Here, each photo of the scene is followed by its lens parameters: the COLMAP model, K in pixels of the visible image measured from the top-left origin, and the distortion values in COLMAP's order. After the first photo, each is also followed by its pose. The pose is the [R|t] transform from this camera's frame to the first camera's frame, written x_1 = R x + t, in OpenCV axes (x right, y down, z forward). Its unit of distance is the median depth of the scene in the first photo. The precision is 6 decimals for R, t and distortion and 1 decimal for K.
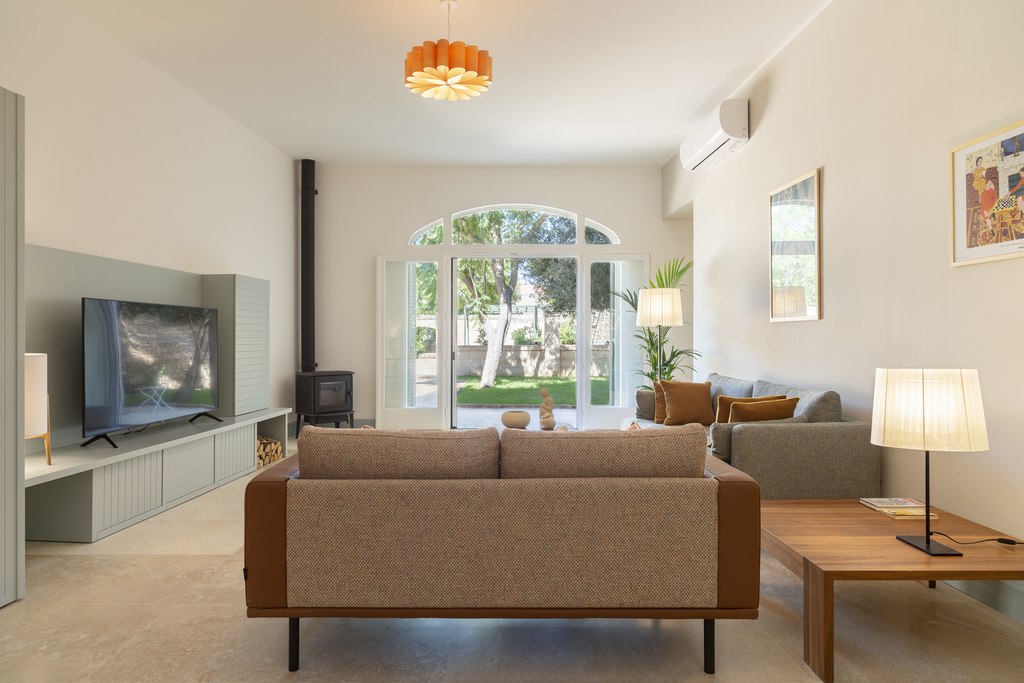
lens RADIAL K [[631.6, 0, 476.5], [0, 631.6, 340.2], [0, 0, 1]] dist [0.001277, 0.000659]
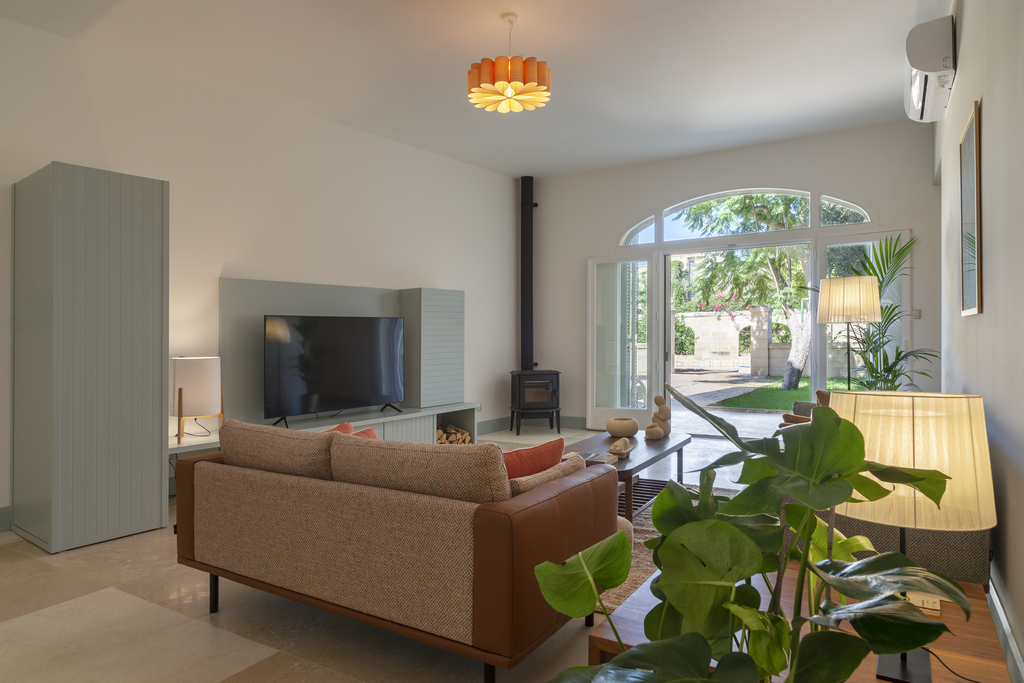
lens RADIAL K [[613.1, 0, 509.0], [0, 613.1, 334.9], [0, 0, 1]] dist [0.001234, 0.001862]
pose [[0.851669, -0.012895, -0.523921, 0.649878], [0.011864, 0.999915, -0.005325, -0.015306], [0.523946, -0.001680, 0.851750, 0.197315]]
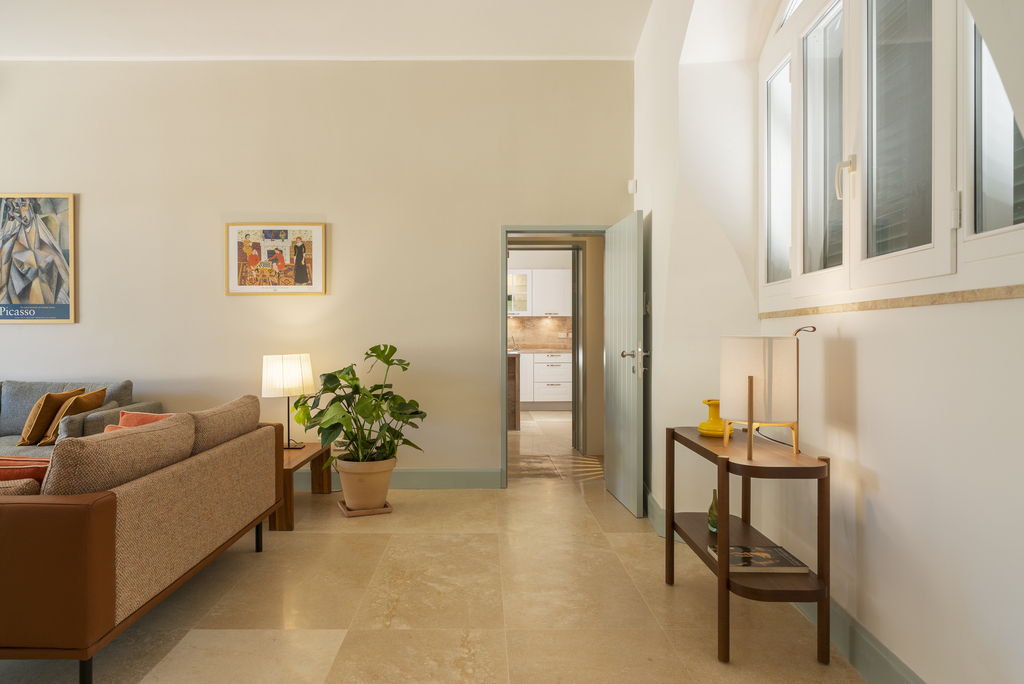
lens RADIAL K [[613.1, 0, 509.0], [0, 613.1, 335.4], [0, 0, 1]] dist [0.001234, 0.001862]
pose [[-0.014517, 0.004243, 0.999886, -0.886712], [0.001897, 0.999989, -0.004216, -0.003431], [-0.999893, 0.001836, -0.014525, 0.305901]]
